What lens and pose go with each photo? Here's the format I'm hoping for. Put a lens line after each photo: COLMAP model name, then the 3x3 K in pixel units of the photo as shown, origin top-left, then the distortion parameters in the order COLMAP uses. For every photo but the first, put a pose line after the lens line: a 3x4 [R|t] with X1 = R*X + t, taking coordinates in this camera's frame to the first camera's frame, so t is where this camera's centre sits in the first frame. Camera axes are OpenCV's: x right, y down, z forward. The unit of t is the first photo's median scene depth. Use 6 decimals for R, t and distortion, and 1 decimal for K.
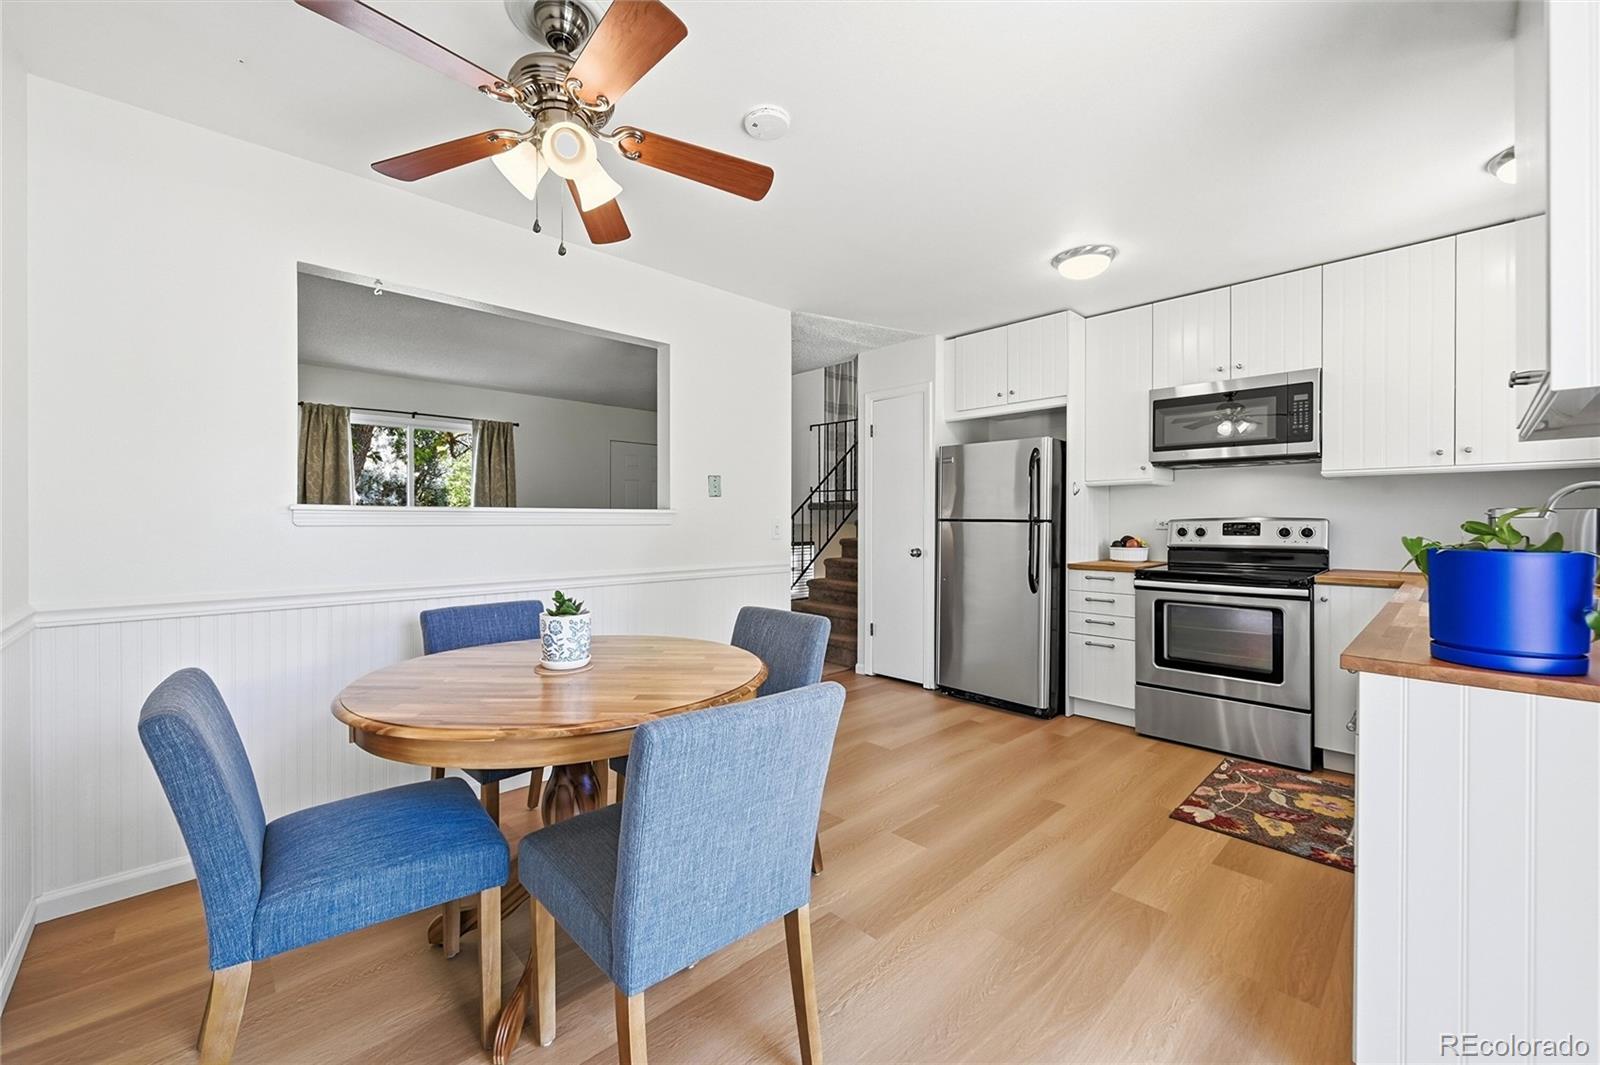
lens RADIAL K [[638.5, 0, 793.8], [0, 638.5, 518.9], [0, 0, 1]] dist [0.006941, -0.000311]
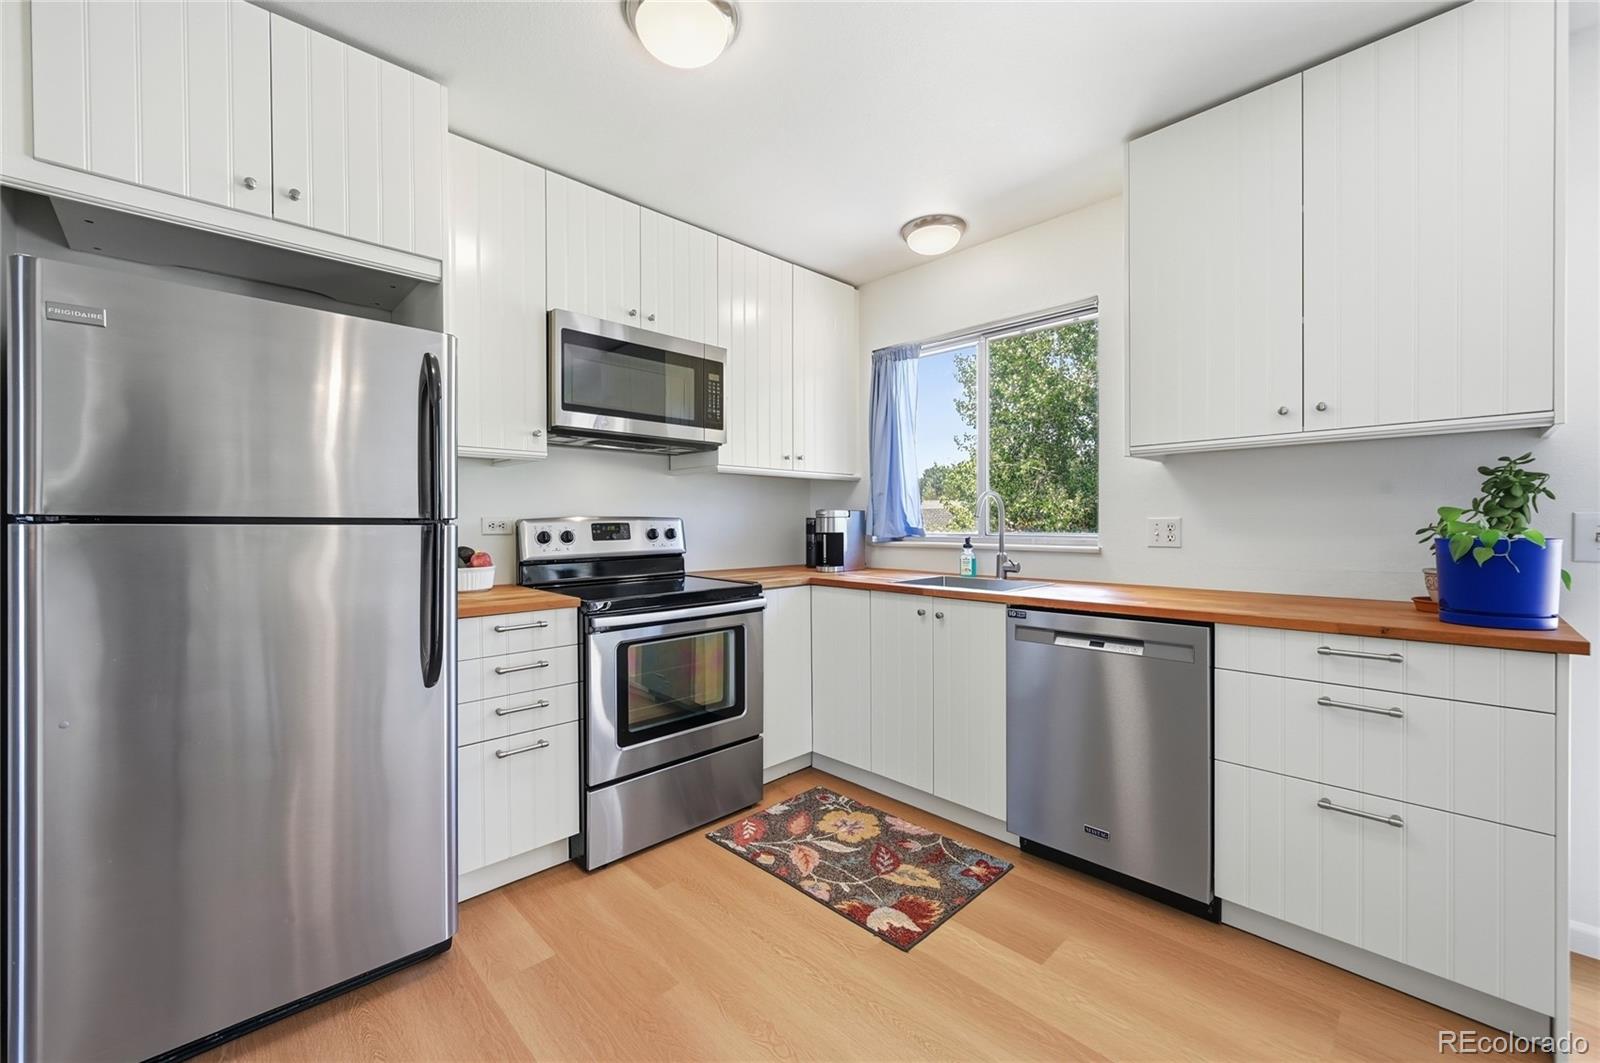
lens RADIAL K [[638.5, 0, 803.1], [0, 638.5, 526.9], [0, 0, 1]] dist [0.006941, -0.000311]
pose [[-0.010568, -0.009838, 0.999896, -0.072648], [0.002054, 0.999949, 0.009860, 0.003904], [-0.999942, 0.002158, -0.010547, 0.881061]]
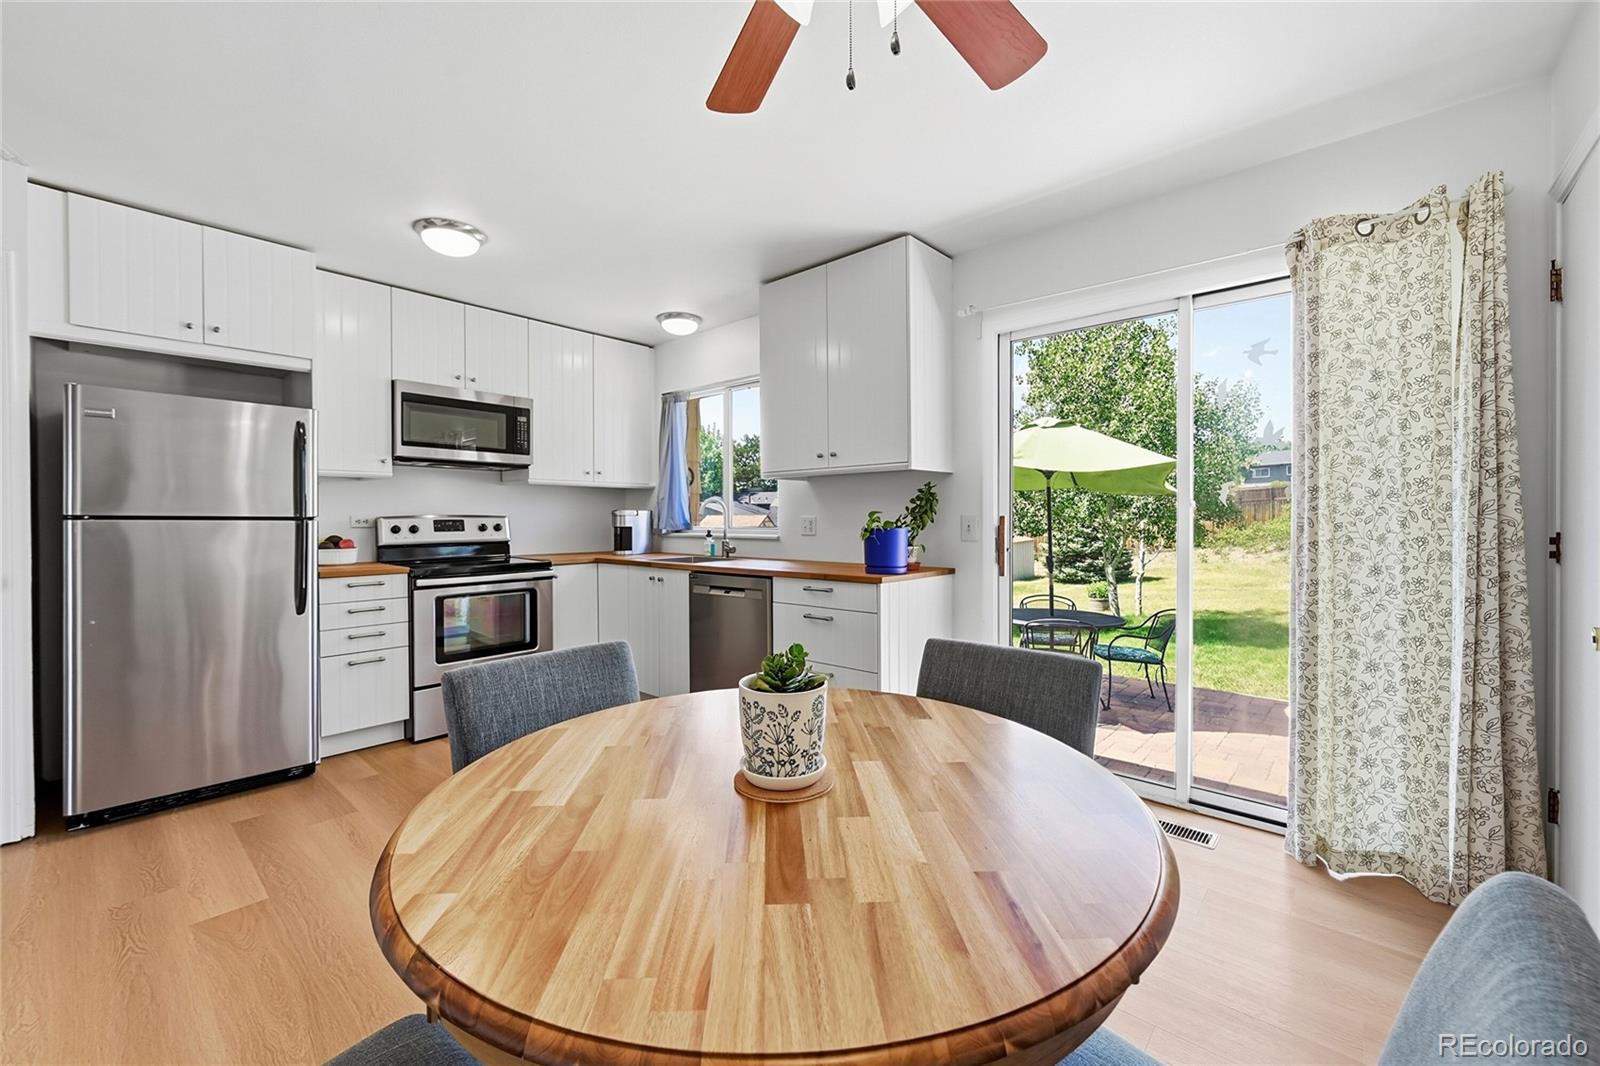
lens RADIAL K [[638.5, 0, 796.6], [0, 638.5, 522.9], [0, 0, 1]] dist [0.006941, -0.000311]
pose [[-0.083460, -0.008782, 0.996472, -0.494667], [0.001241, 0.999959, 0.008917, 0.002700], [-0.996510, 0.001981, -0.083446, 0.566231]]
